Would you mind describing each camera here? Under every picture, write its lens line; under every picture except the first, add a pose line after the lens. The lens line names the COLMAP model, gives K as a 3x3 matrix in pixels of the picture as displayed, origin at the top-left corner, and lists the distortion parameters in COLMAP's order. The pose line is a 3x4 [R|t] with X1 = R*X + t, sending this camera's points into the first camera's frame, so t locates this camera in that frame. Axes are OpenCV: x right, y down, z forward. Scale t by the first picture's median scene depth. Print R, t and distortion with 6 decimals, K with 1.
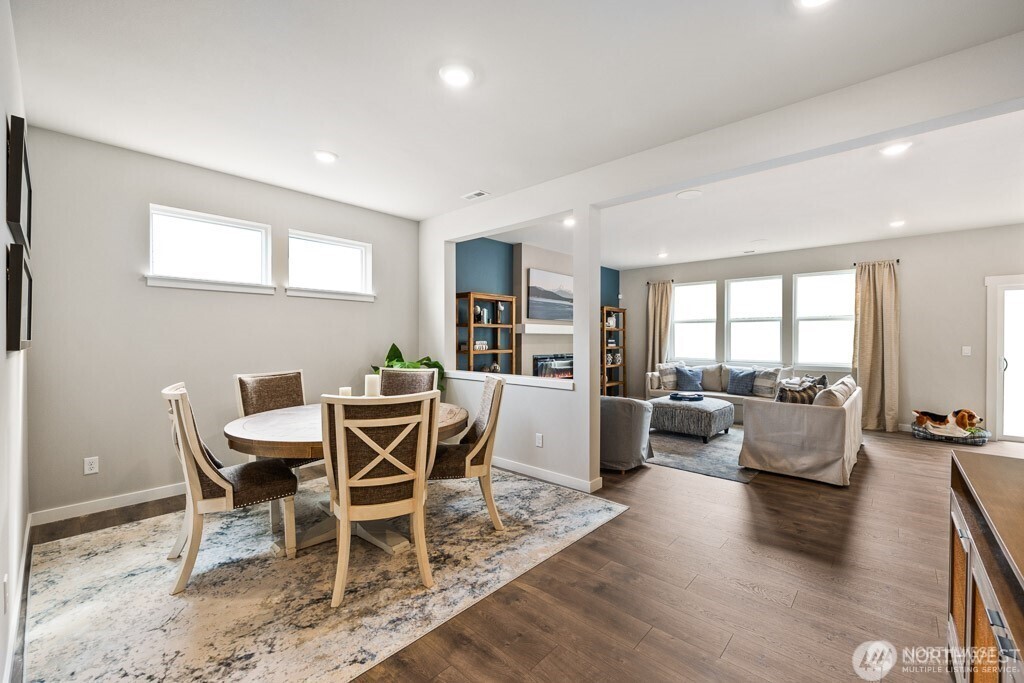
lens RADIAL K [[424.4, 0, 515.3], [0, 424.4, 341.7], [0, 0, 1]] dist [0.002158, -0.000281]
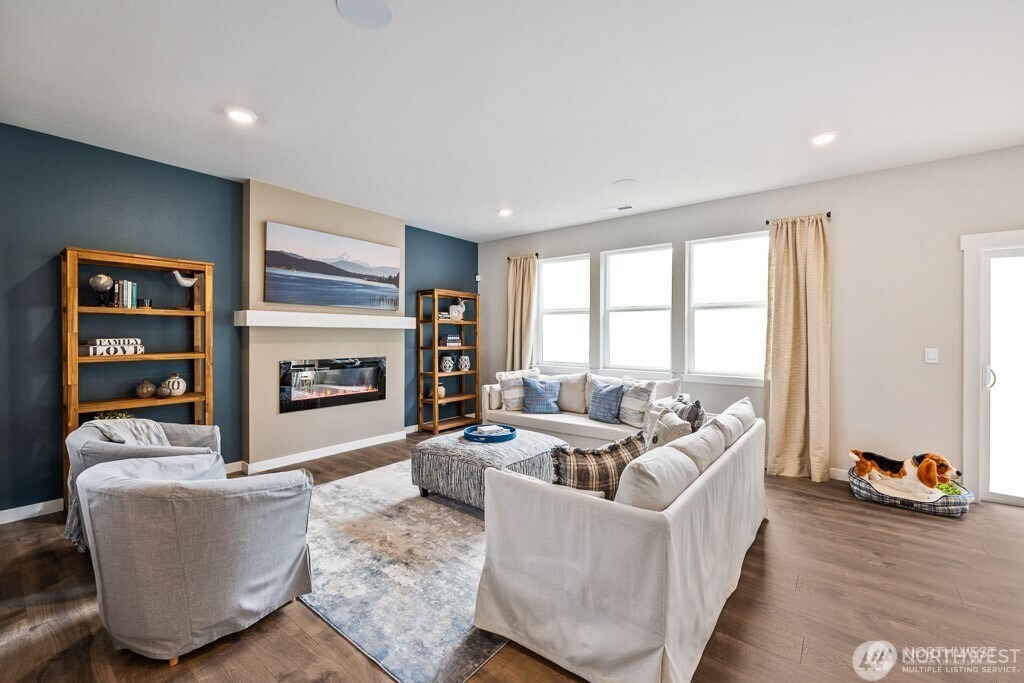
lens RADIAL K [[424.4, 0, 508.3], [0, 424.4, 337.6], [0, 0, 1]] dist [0.002158, -0.000281]
pose [[0.998037, 0.001160, 0.062612, 0.390866], [-0.000956, 0.999994, -0.003284, -0.001752], [-0.062616, 0.003218, 0.998033, 0.404506]]
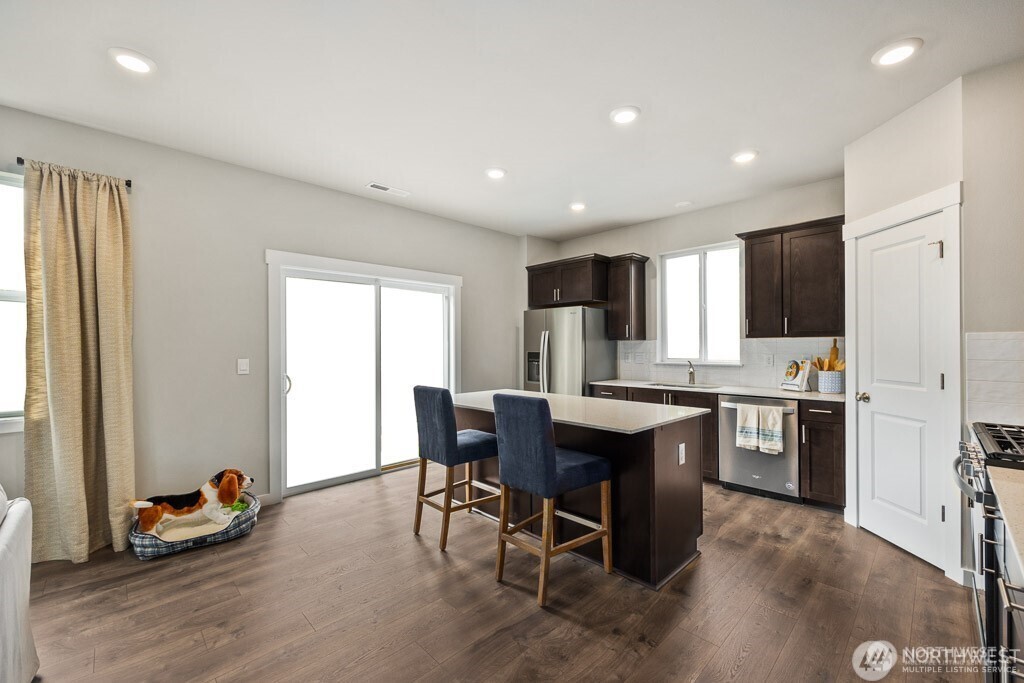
lens RADIAL K [[424.4, 0, 511.5], [0, 424.4, 344.5], [0, 0, 1]] dist [0.002158, -0.000281]
pose [[0.075421, 0.002129, 0.997150, 0.474742], [0.012234, 0.999920, -0.003060, -0.002939], [-0.997077, 0.012429, 0.075389, 0.558754]]
